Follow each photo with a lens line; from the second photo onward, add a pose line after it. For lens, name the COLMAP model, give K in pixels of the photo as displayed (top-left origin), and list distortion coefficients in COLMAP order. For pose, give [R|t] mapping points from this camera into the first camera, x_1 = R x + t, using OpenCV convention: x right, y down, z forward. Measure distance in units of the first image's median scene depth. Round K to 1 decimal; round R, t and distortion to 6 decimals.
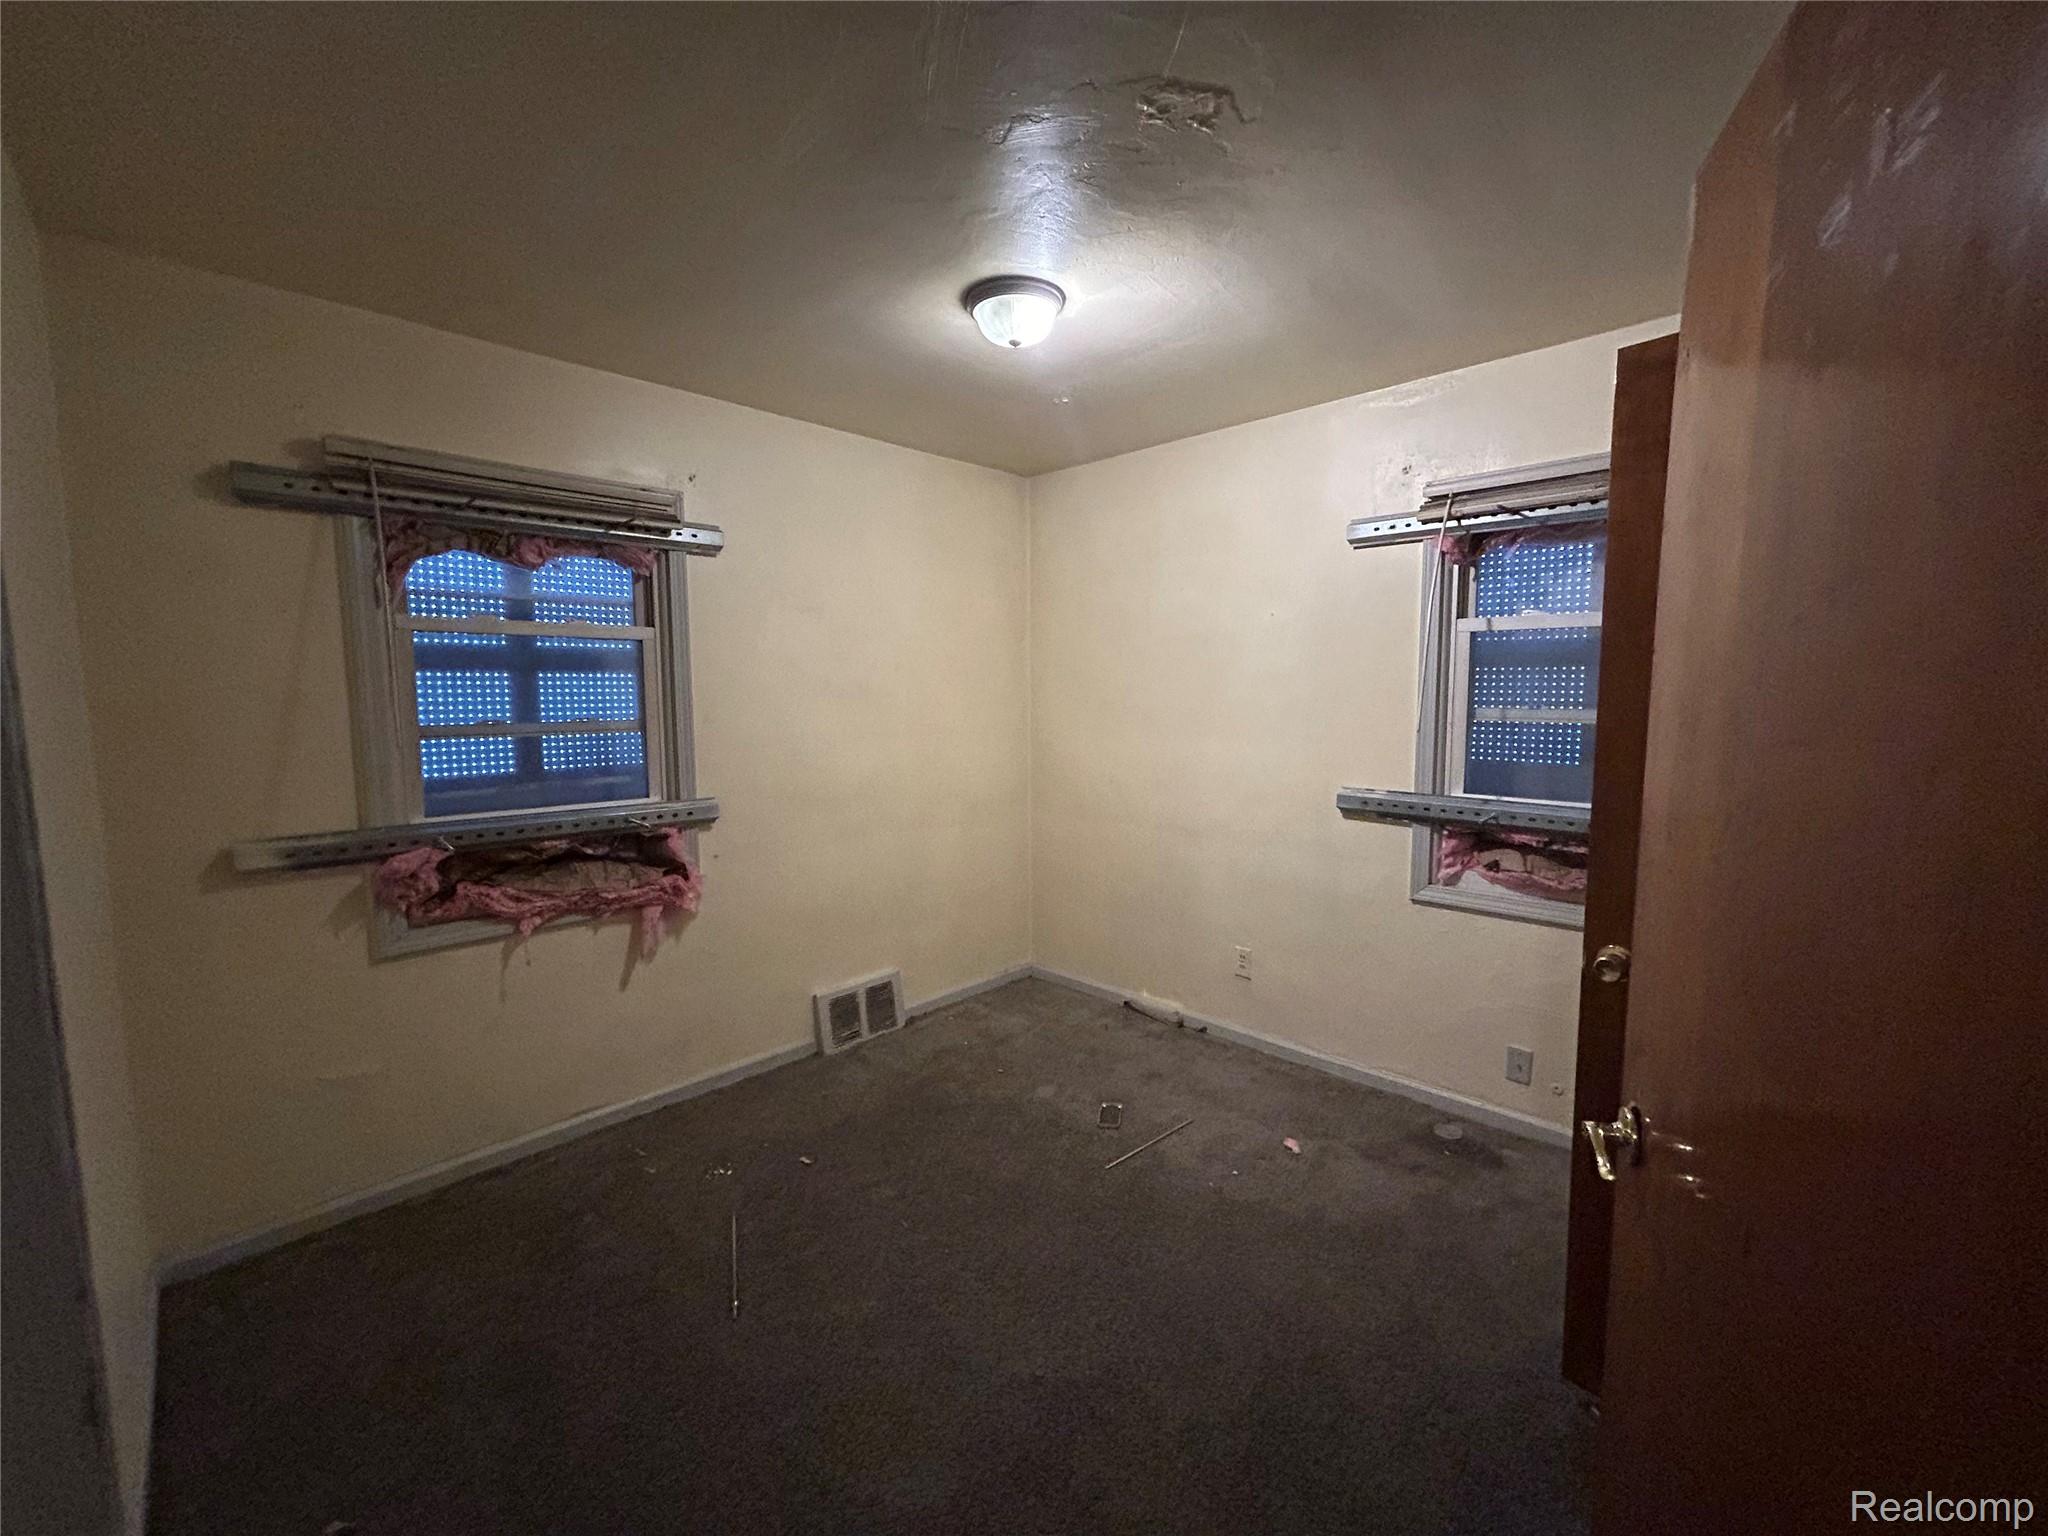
lens RADIAL K [[823.5, 0, 1022.5], [0, 823.5, 758.9], [0, 0, 1]] dist [0.002771, -0.000490]
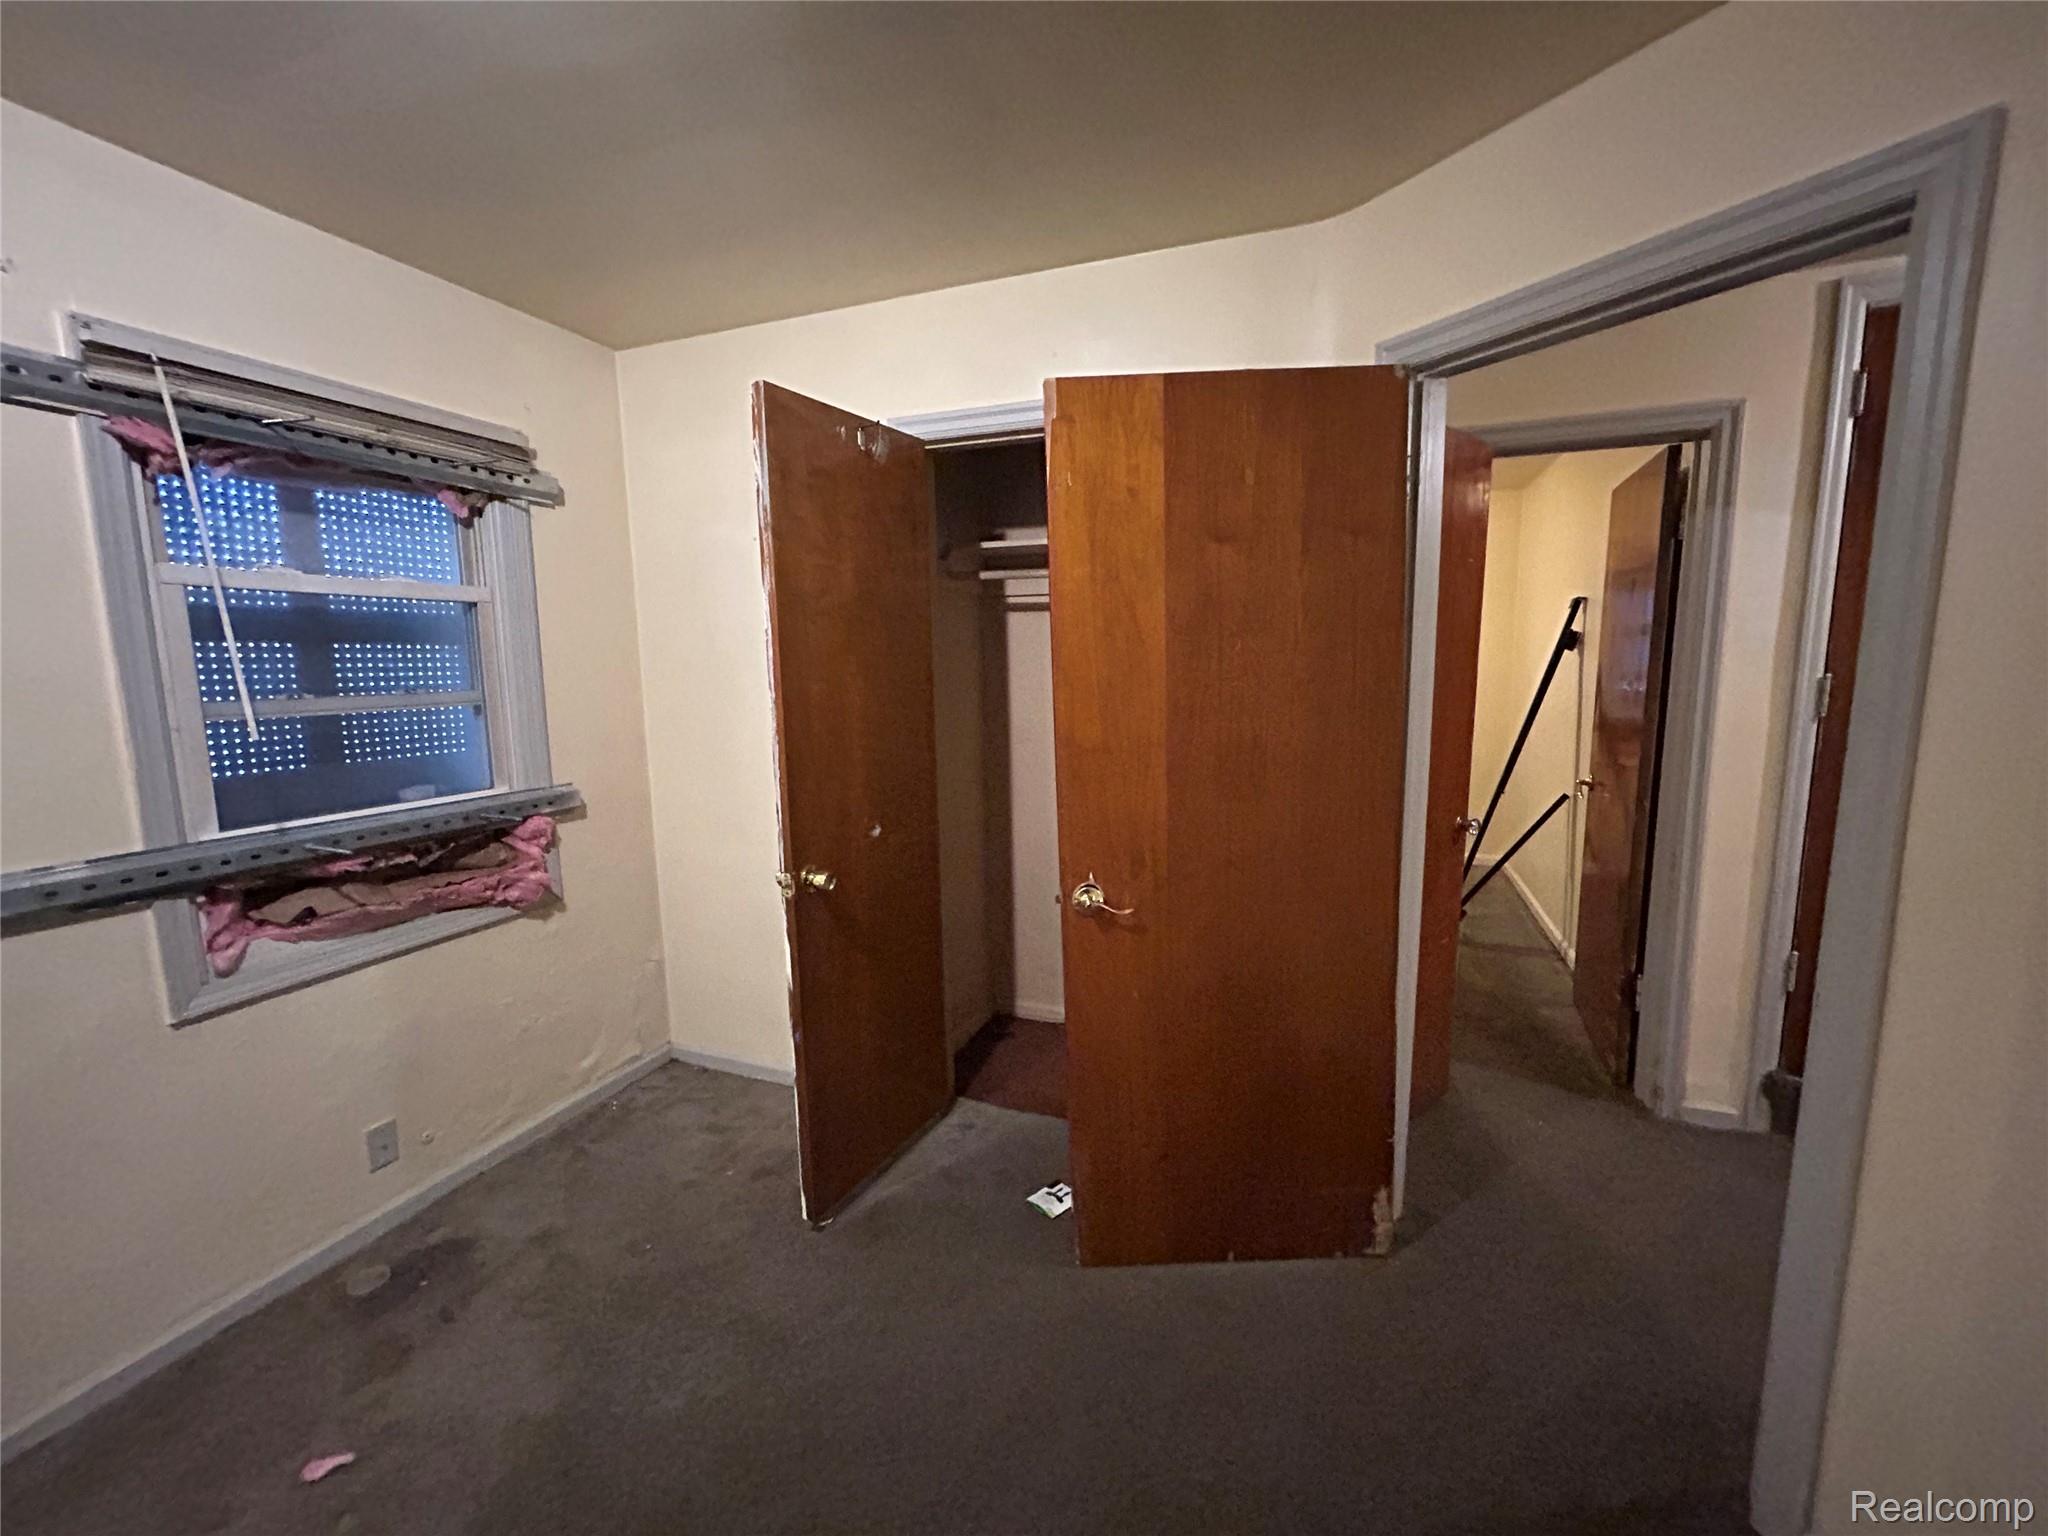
lens RADIAL K [[823.5, 0, 1019.8], [0, 823.5, 768.1], [0, 0, 1]] dist [0.002771, -0.000490]
pose [[-0.384783, -0.114700, 0.915853, -0.370784], [0.107522, 0.979923, 0.167898, -0.060439], [-0.916723, 0.163079, -0.364725, 0.767450]]
